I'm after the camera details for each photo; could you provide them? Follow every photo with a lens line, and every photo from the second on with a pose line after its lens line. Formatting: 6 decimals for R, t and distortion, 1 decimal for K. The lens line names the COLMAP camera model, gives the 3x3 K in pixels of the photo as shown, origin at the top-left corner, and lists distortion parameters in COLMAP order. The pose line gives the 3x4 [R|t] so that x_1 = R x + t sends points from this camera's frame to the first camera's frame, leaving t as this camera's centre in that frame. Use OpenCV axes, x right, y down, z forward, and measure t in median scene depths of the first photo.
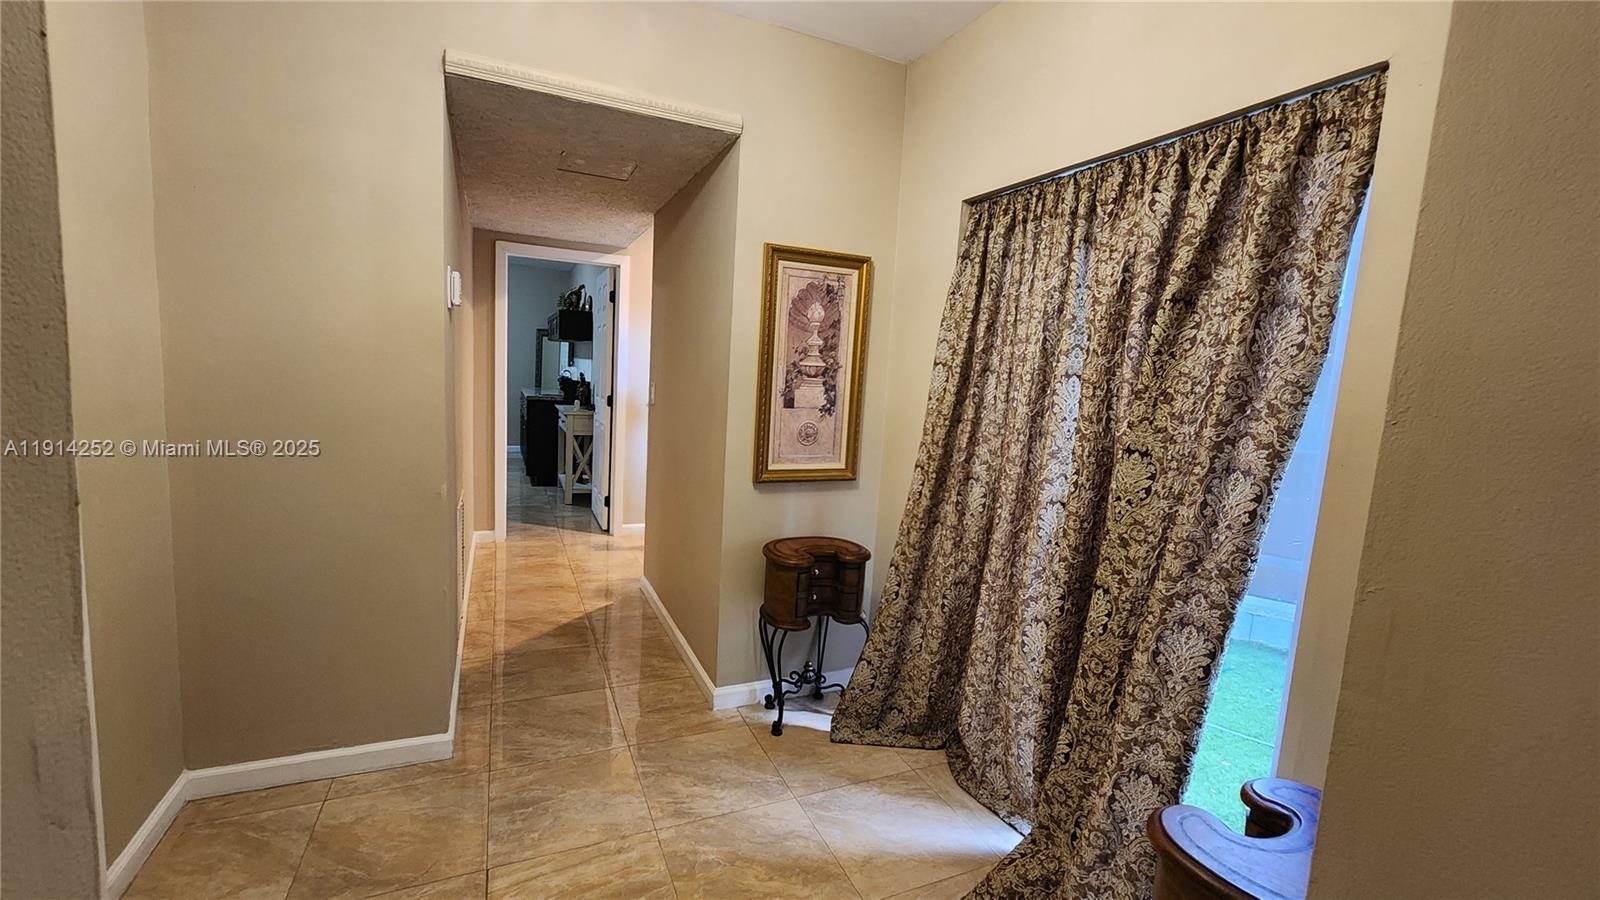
lens RADIAL K [[661.0, 0, 788.6], [0, 661.0, 446.5], [0, 0, 1]] dist [0.001495, 0.000211]
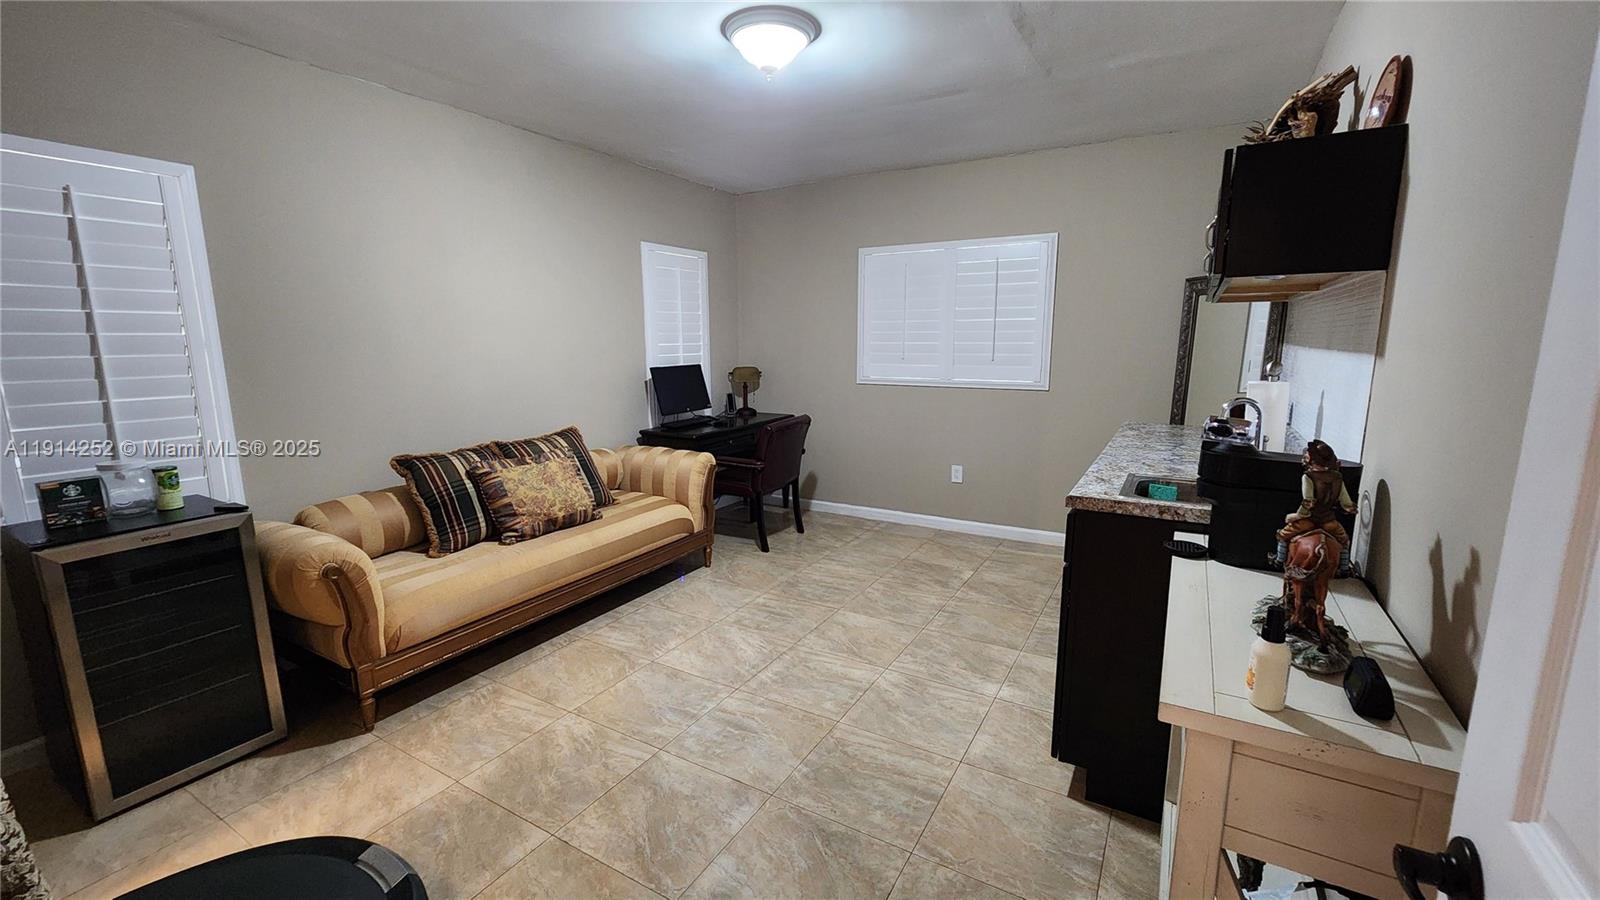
lens RADIAL K [[661.0, 0, 788.6], [0, 661.0, 446.5], [0, 0, 1]] dist [0.001495, 0.000211]
pose [[0.590355, 0.074023, -0.803742, -0.220701], [-0.054675, 0.997166, 0.051677, -0.095499], [0.805290, 0.013437, 0.592729, 0.667729]]
